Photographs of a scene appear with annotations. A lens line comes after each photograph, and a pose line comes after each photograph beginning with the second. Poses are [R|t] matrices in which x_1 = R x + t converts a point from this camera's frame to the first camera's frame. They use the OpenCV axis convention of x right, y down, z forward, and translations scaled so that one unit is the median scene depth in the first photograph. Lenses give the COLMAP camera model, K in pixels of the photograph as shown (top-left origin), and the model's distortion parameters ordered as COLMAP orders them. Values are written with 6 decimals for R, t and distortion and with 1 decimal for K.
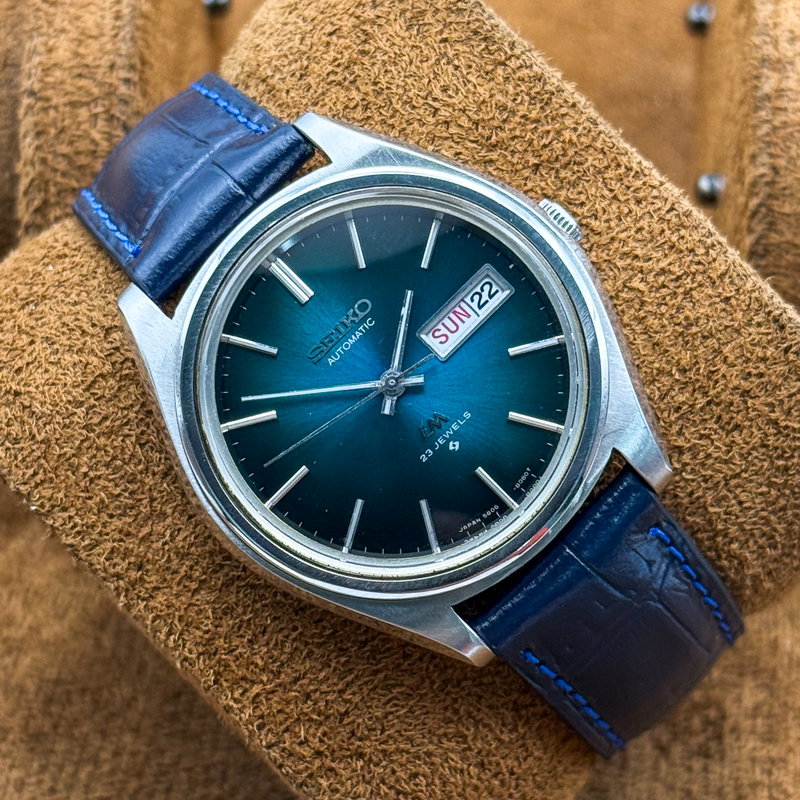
lens RADIAL K [[2492.6, 0, 380.7], [0, 2492.6, 426.5], [0, 0, 1]] dist [0.109360, 1.660161]
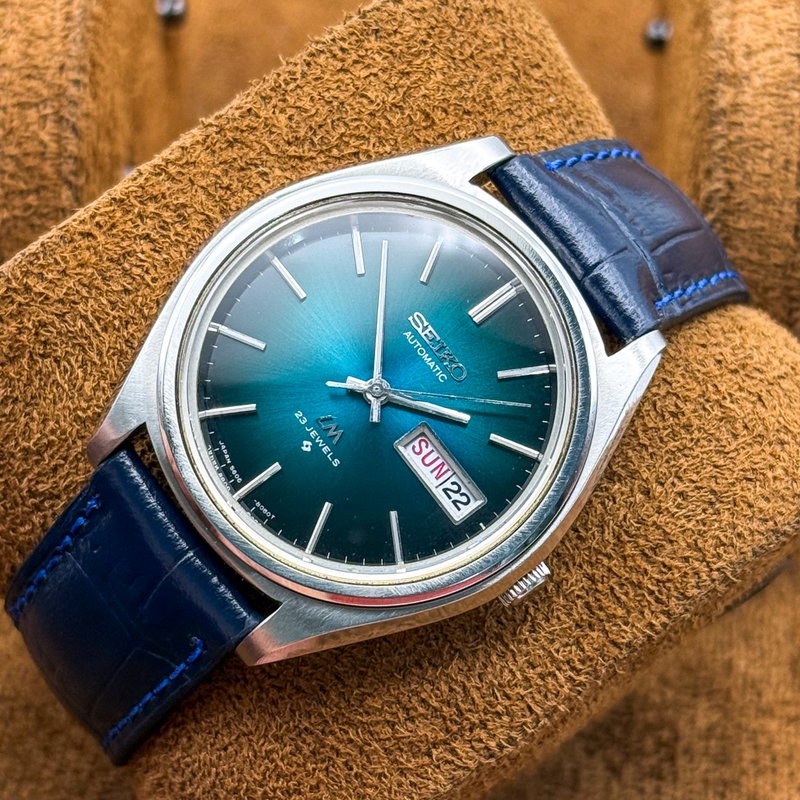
lens RADIAL K [[2492.6, 0, 380.7], [0, 2492.6, 426.5], [0, 0, 1]] dist [0.109360, 1.660161]
pose [[-0.121368, 0.983503, -0.134136, 0.145106], [-0.987666, -0.106190, 0.115059, -0.129018], [0.098917, 0.146446, 0.984261, 0.029959]]
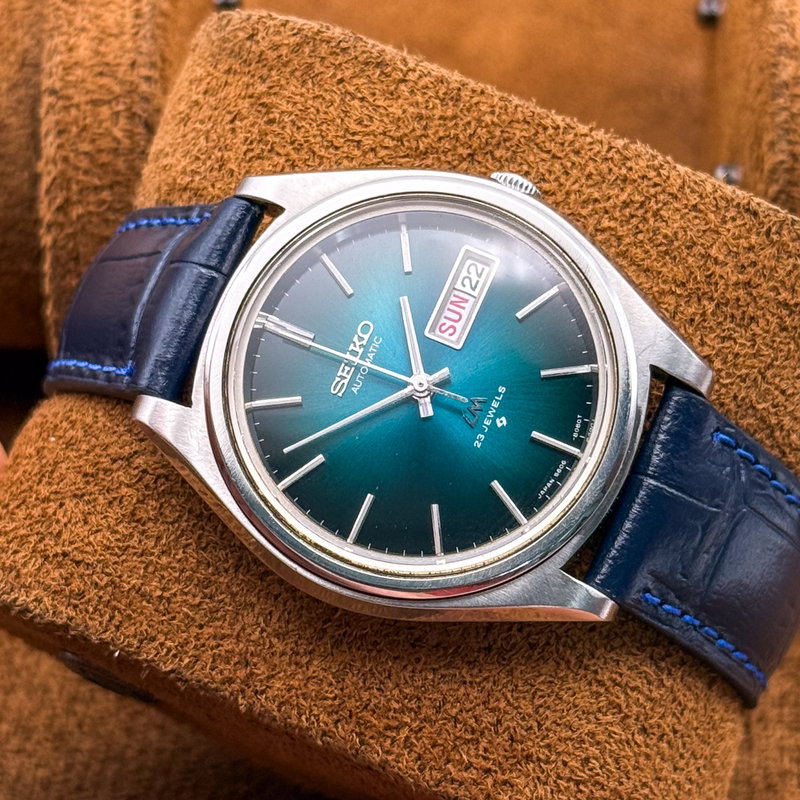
lens RADIAL K [[2492.6, 0, 380.7], [0, 2492.6, 426.5], [0, 0, 1]] dist [0.109360, 1.660161]
pose [[0.931567, -0.354229, 0.081884, -0.094366], [0.362807, 0.920311, -0.146281, 0.132791], [-0.023542, 0.165979, 0.985848, 0.017449]]
